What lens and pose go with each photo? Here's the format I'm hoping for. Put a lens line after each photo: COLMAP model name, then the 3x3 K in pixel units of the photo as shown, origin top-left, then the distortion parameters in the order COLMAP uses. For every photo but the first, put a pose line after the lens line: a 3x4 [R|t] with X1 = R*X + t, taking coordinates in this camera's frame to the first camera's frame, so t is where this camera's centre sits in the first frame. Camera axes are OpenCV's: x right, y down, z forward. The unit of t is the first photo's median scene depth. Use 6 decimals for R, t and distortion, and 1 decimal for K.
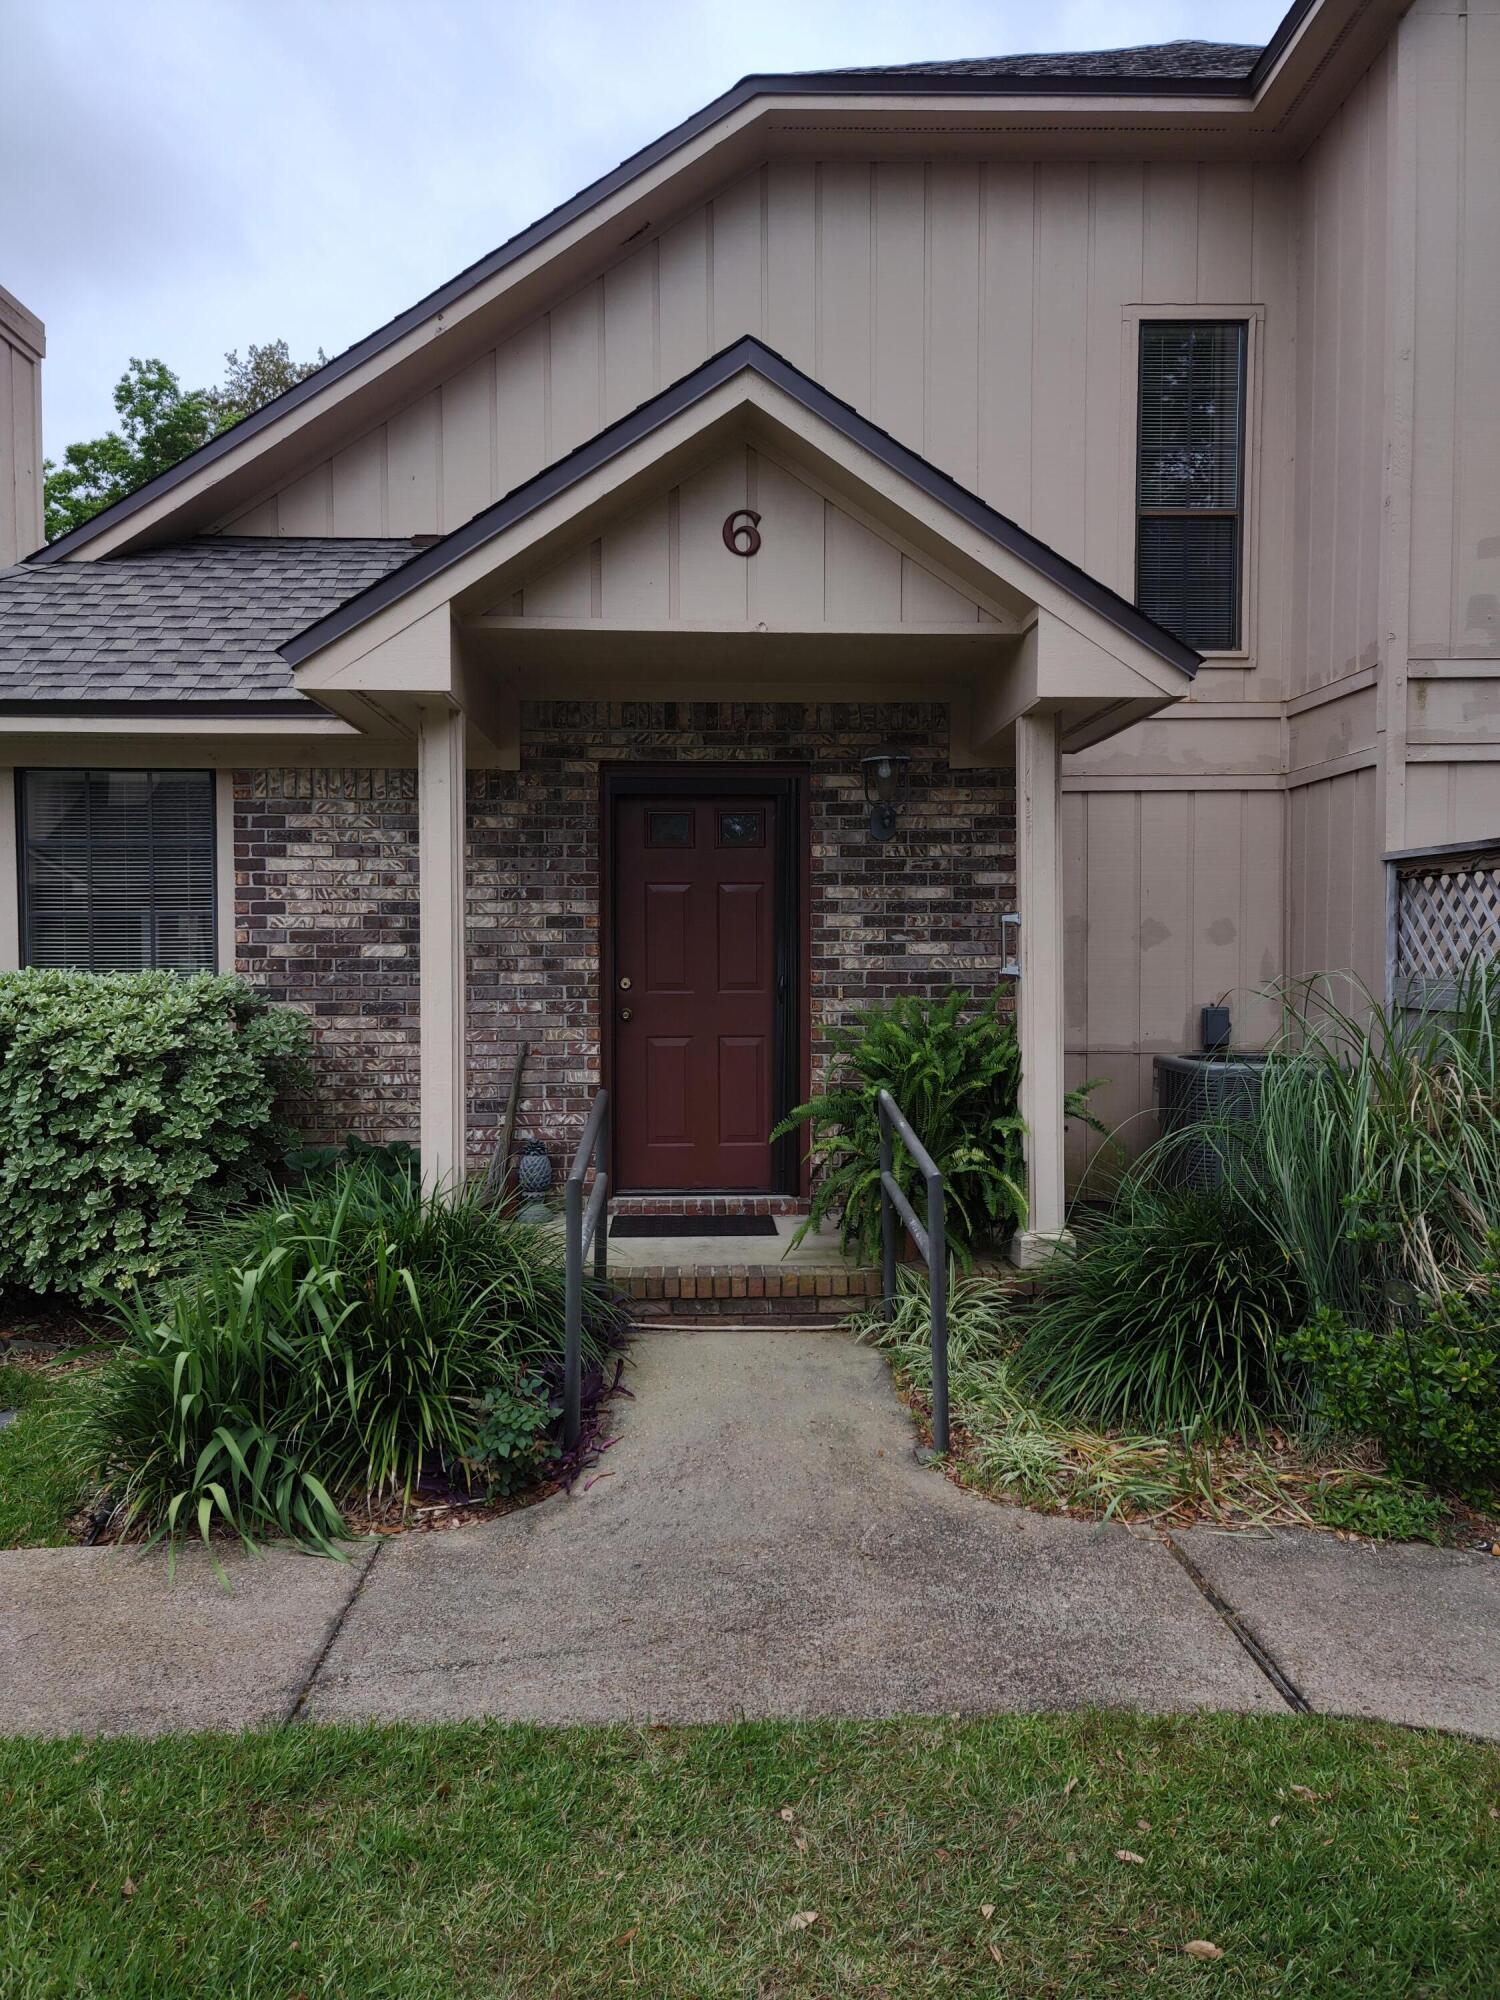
lens RADIAL K [[1464.1, 0, 765.3], [0, 1464.1, 1006.8], [0, 0, 1]] dist [0.065027, -0.046469]
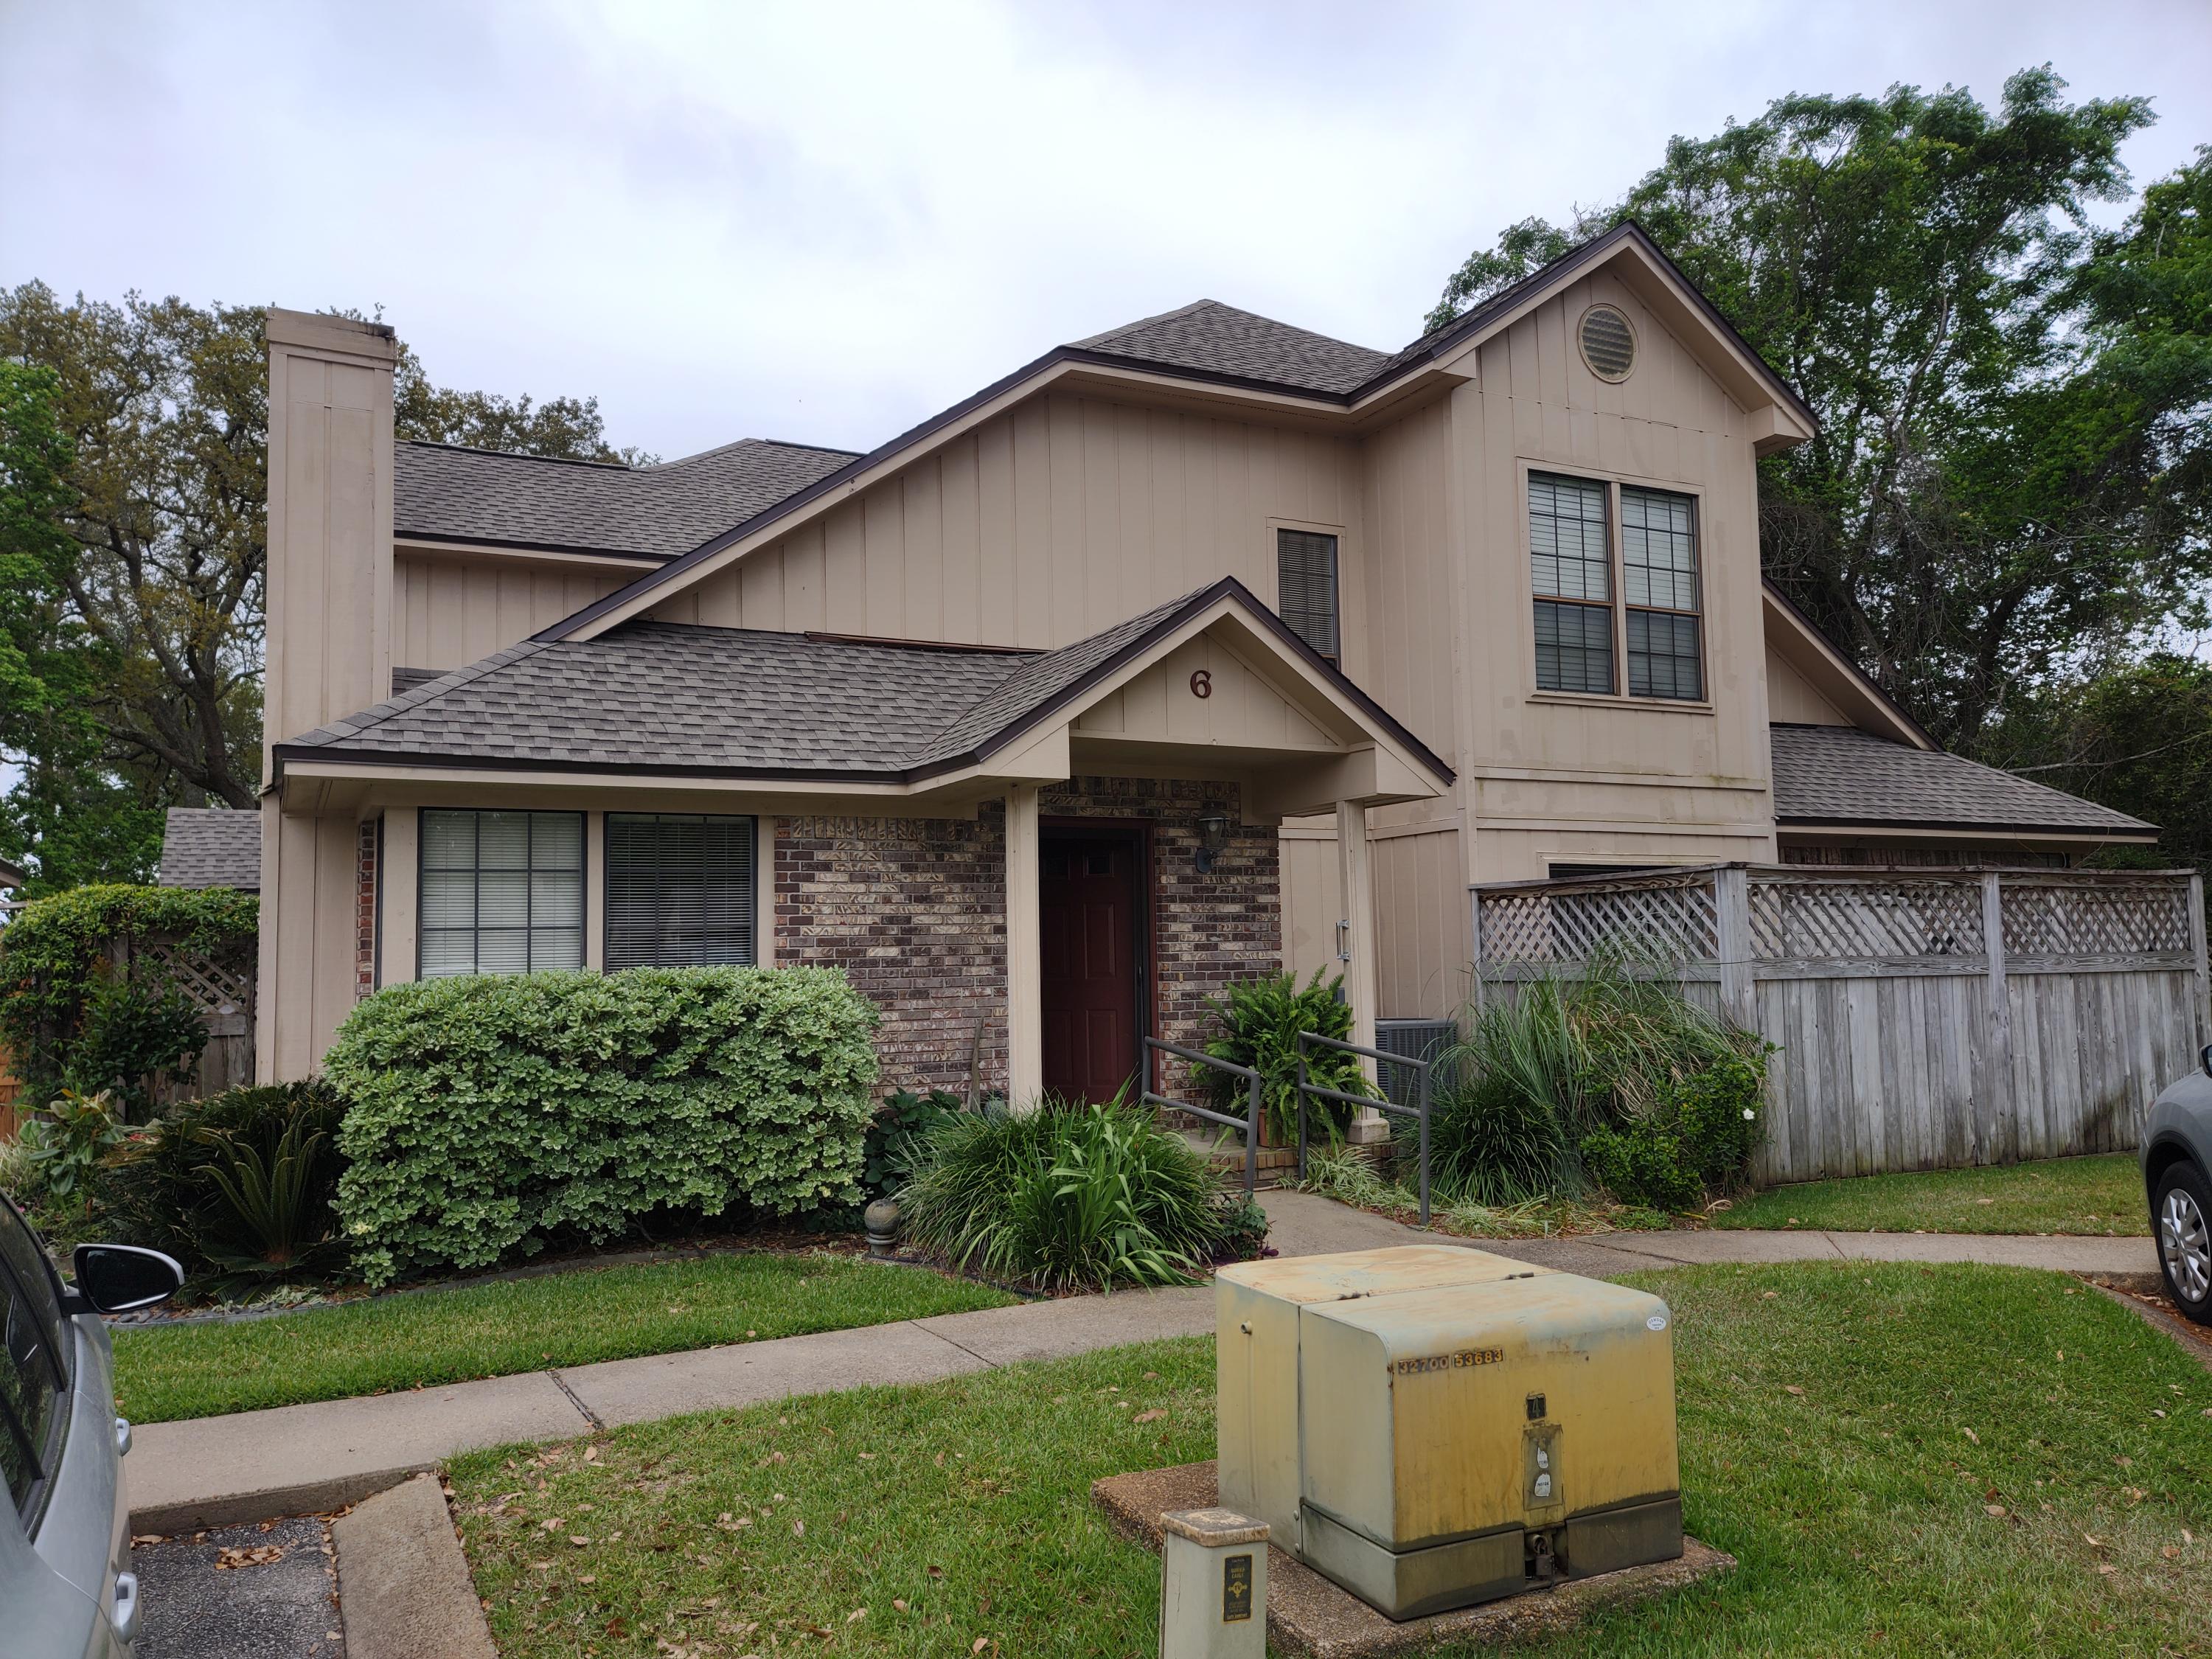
lens RADIAL K [[1619.3, 0, 1115.2], [0, 1619.3, 835.0], [0, 0, 1]] dist [0.065027, -0.046469]
pose [[0.905525, 0.019088, 0.423862, -0.692940], [0.033023, 0.992786, -0.115259, 0.033206], [-0.423005, 0.118368, 0.898363, -0.427452]]
